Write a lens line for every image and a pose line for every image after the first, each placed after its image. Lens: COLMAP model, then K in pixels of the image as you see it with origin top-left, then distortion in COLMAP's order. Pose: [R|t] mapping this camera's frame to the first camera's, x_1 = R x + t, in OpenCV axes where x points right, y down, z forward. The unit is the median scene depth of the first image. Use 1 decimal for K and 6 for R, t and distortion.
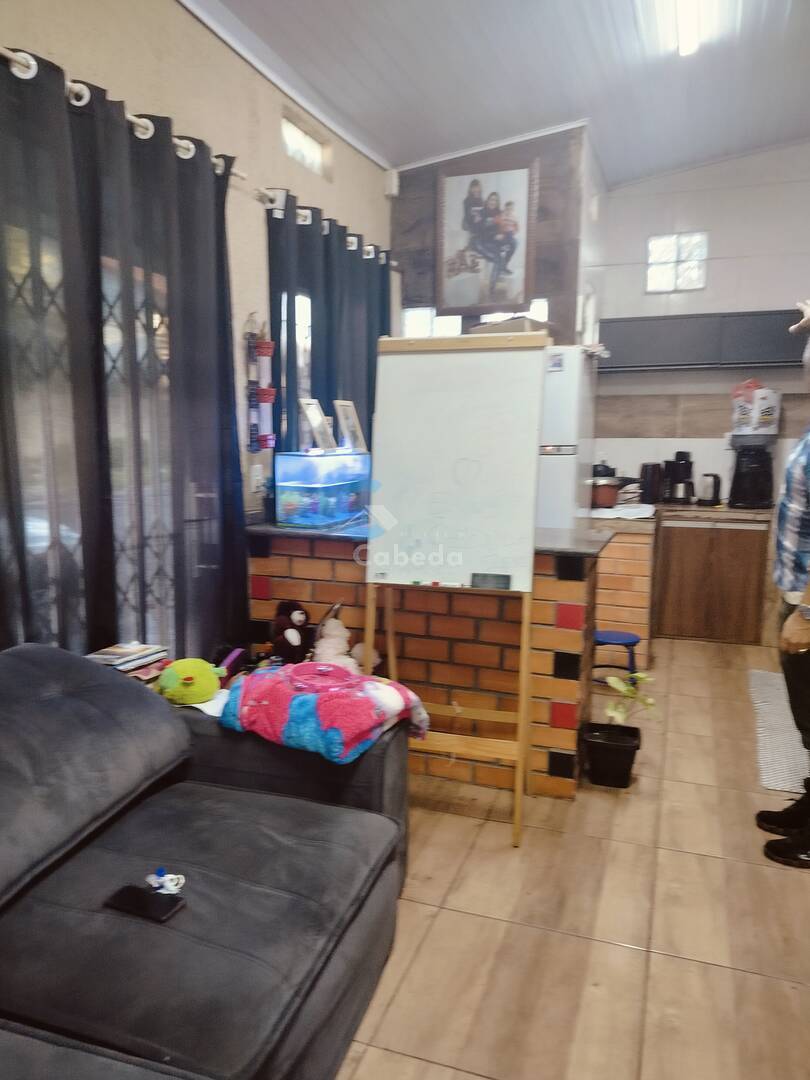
lens RADIAL K [[816.3, 0, 401.9], [0, 816.3, 565.7], [0, 0, 1]] dist [0.079537, -0.096416]
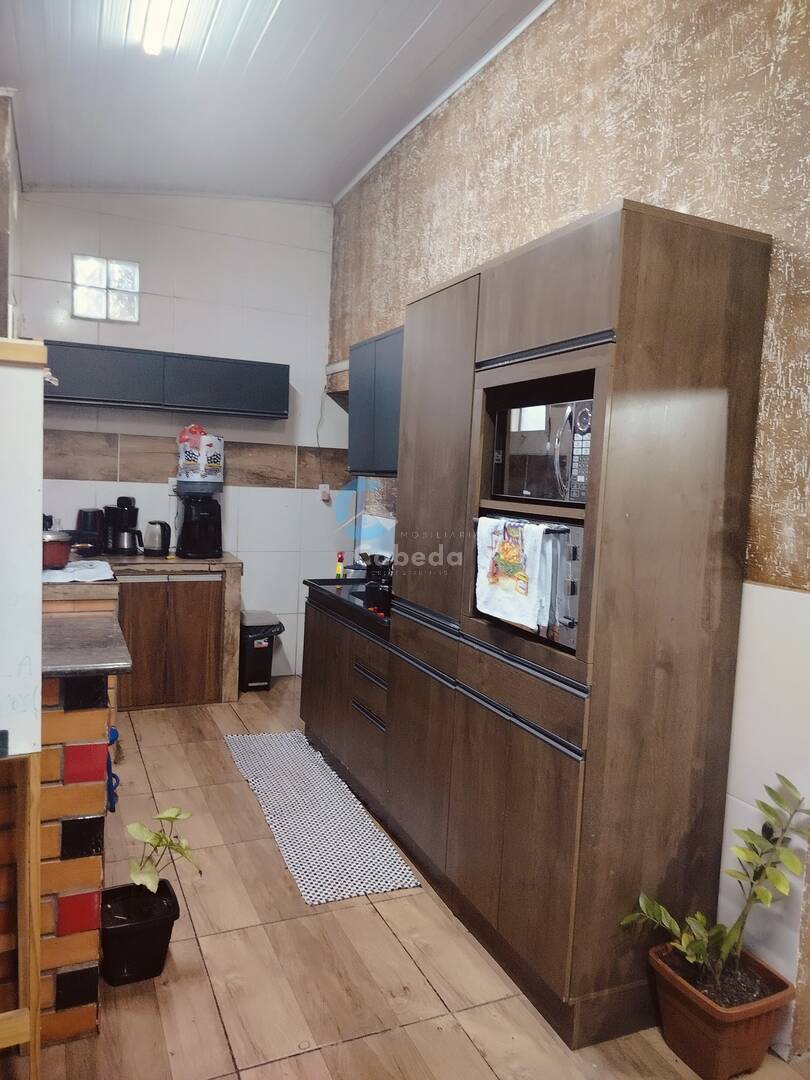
lens RADIAL K [[771.6, 0, 407.1], [0, 771.6, 525.6], [0, 0, 1]] dist [0.011654, 0.002311]
pose [[0.719798, -0.016559, 0.693986, -0.042985], [0.070559, 0.996283, -0.049411, -0.079746], [-0.690588, 0.084533, 0.718291, 0.334695]]
